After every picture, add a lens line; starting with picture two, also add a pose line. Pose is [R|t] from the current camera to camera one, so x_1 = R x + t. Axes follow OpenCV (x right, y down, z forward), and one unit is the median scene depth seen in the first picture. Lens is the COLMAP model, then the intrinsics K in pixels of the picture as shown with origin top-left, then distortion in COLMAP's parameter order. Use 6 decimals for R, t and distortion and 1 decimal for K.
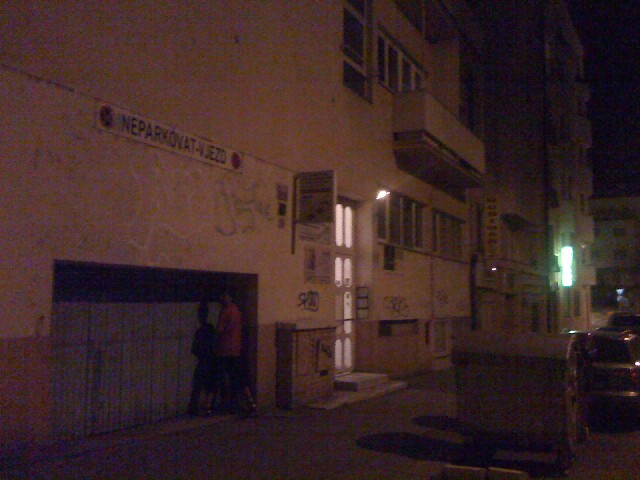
lens RADIAL K [[667.5, 0, 323.9], [0, 667.5, 236.6], [0, 0, 1]] dist [0.036497, 0.000000]
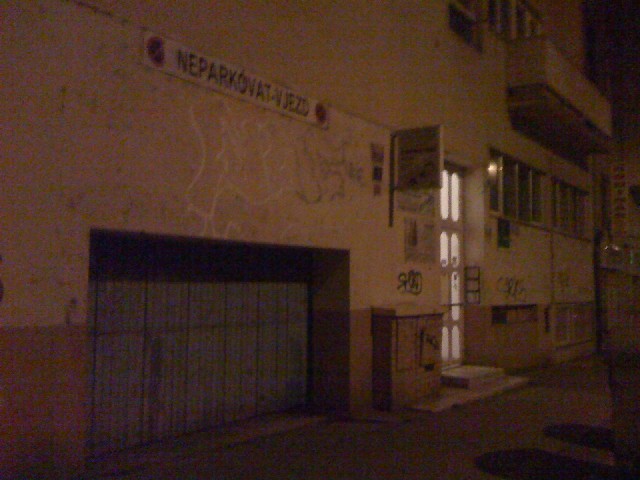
lens RADIAL K [[667.5, 0, 314.4], [0, 667.5, 235.5], [0, 0, 1]] dist [0.036497, 0.000000]
pose [[0.987389, -0.009285, -0.158040, -0.008065], [0.013034, 0.999657, 0.022705, 0.015594], [0.157775, -0.024478, 0.987172, 0.141849]]
